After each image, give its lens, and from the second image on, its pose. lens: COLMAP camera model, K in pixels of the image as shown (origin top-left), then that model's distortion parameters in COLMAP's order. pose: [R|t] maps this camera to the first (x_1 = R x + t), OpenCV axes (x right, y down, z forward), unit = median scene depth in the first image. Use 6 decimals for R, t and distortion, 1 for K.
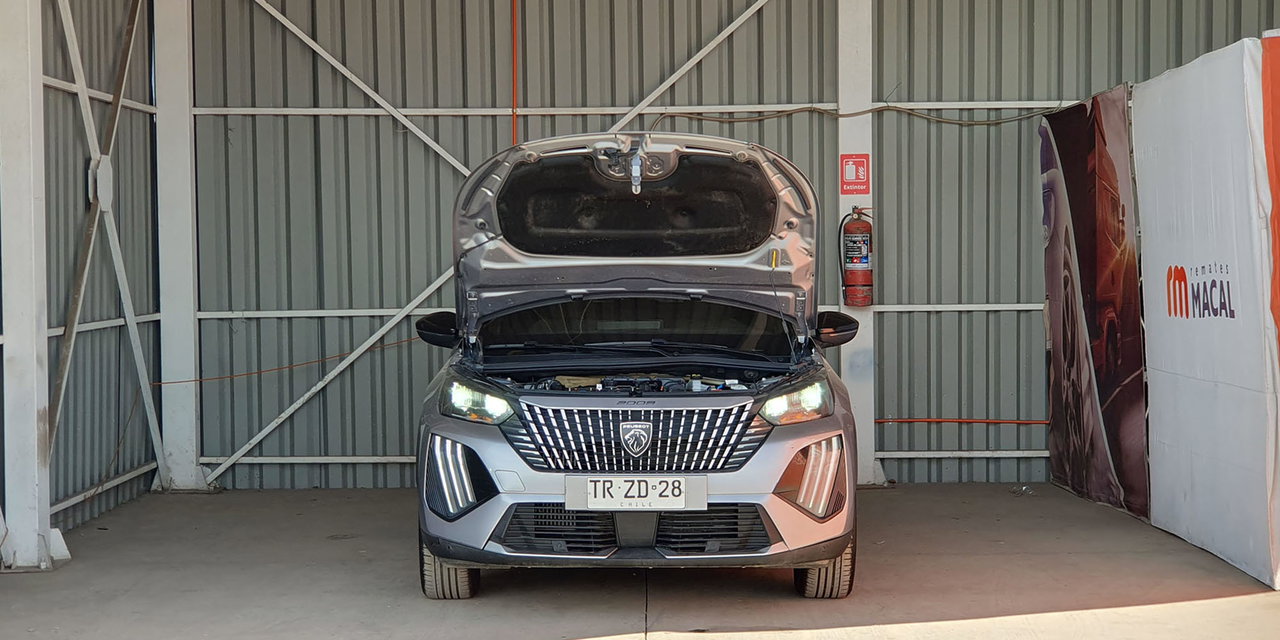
lens RADIAL K [[2113.9, 0, 640.0], [0, 2113.9, 320.0], [0, 0, 1]] dist [0.230813, -1.453474]
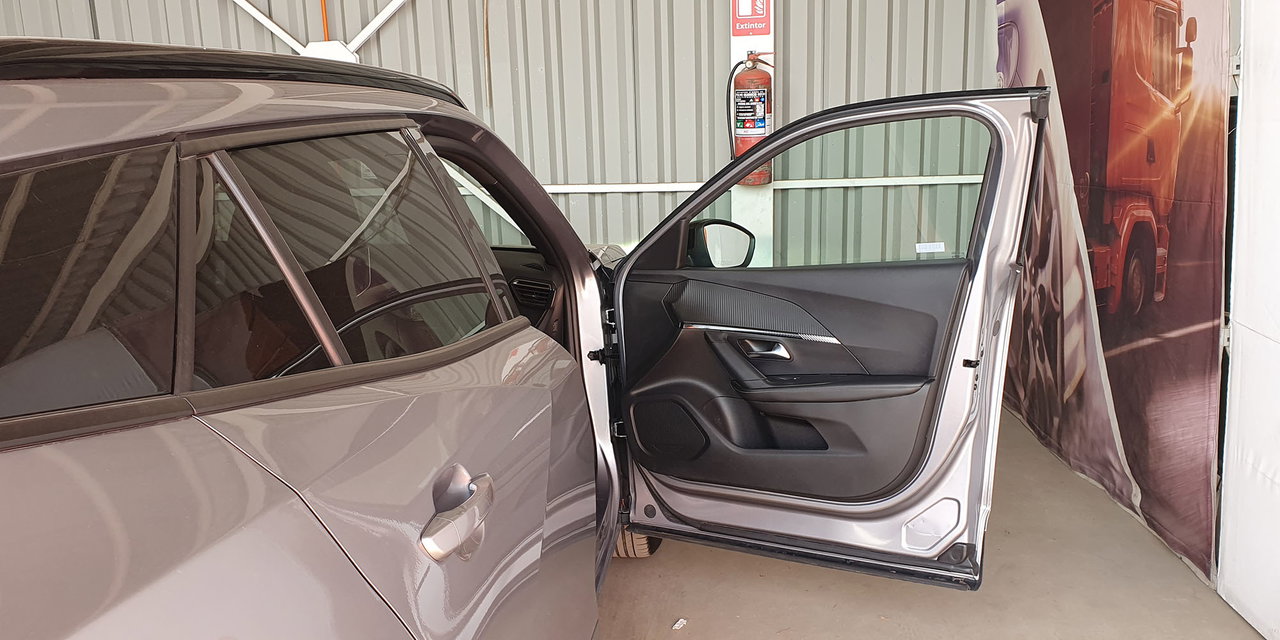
lens RADIAL K [[999.1, 0, 640.0], [0, 999.1, 320.0], [0, 0, 1]] dist [0.092372, -0.086505]
pose [[0.996318, 0.003997, -0.085644, 0.151607], [0.010820, 0.985064, 0.171850, -0.034322], [0.085052, -0.172144, 0.981393, 1.016482]]
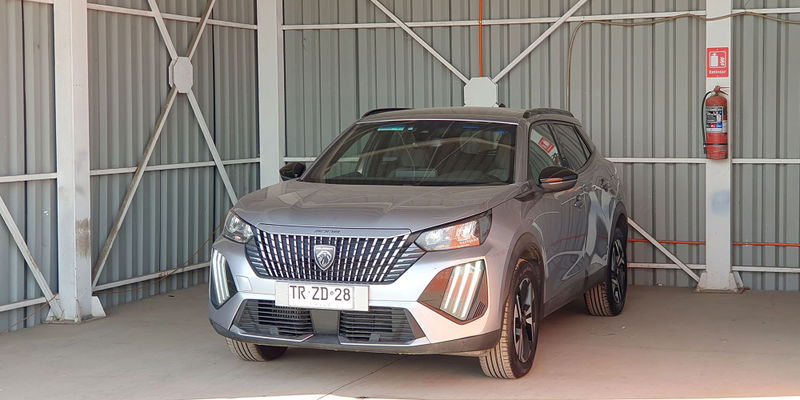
lens RADIAL K [[1321.2, 0, 400.0], [0, 1321.2, 200.0], [0, 0, 1]] dist [0.230813, -1.453474]
pose [[0.935855, 0.024638, -0.351522, 0.348170], [-0.013088, 0.999295, 0.035195, -0.012833], [0.352141, -0.028336, 0.935518, 0.203035]]
